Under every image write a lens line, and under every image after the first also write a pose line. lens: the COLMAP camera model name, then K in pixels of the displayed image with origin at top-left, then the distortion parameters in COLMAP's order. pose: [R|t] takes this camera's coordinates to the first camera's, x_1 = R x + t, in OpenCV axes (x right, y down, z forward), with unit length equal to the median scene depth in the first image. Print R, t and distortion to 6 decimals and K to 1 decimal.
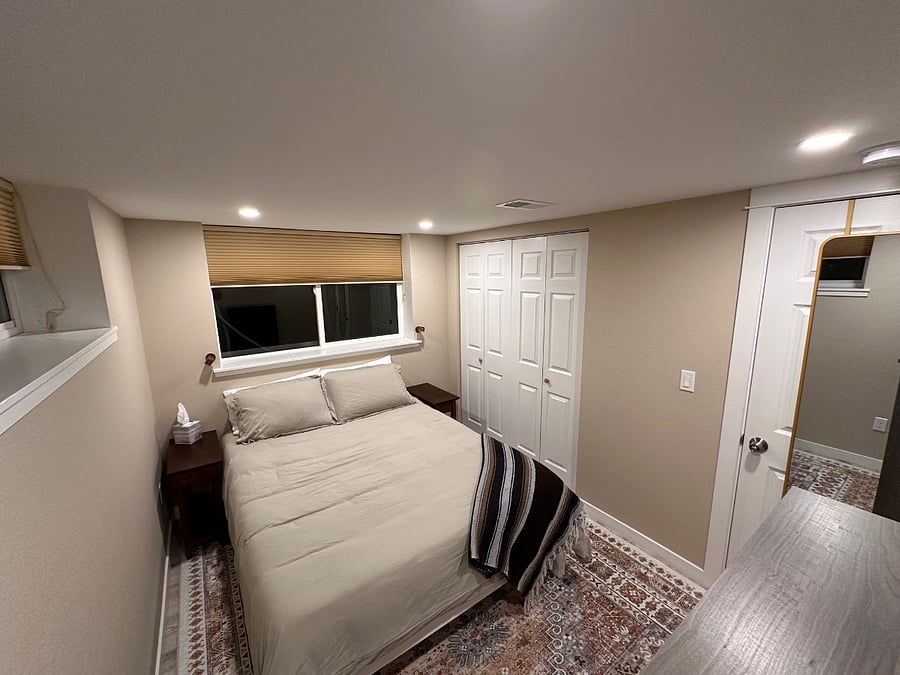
lens RADIAL K [[362.1, 0, 451.7], [0, 362.1, 337.4], [0, 0, 1]] dist [0.013742, 0.000044]
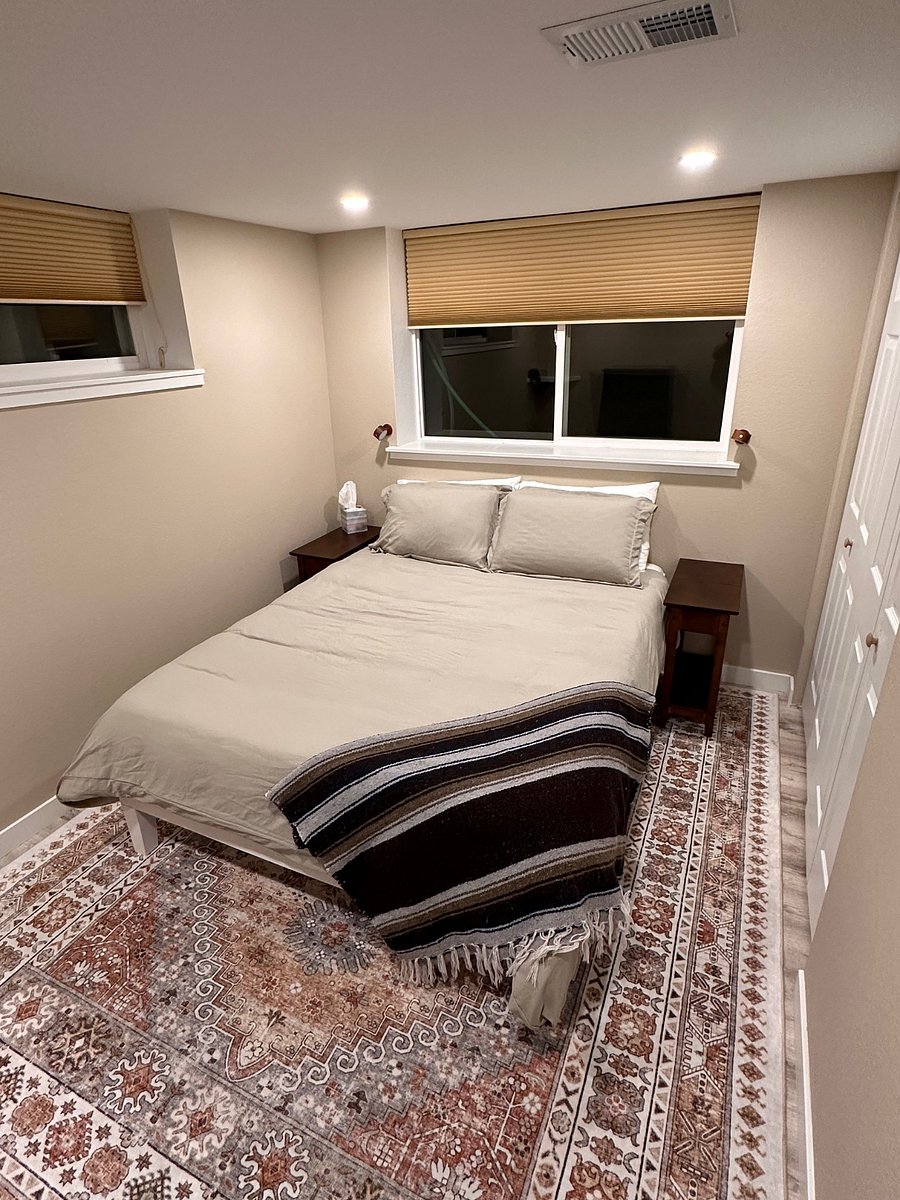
lens RADIAL K [[636.0, 0, 450.5], [0, 636.0, 596.1], [0, 0, 1]] dist [0.005454, 0.002627]
pose [[0.498601, 0.332859, -0.800376, 0.534159], [-0.132313, 0.941740, 0.309224, -0.042288], [0.856674, -0.048279, 0.513594, 0.413370]]
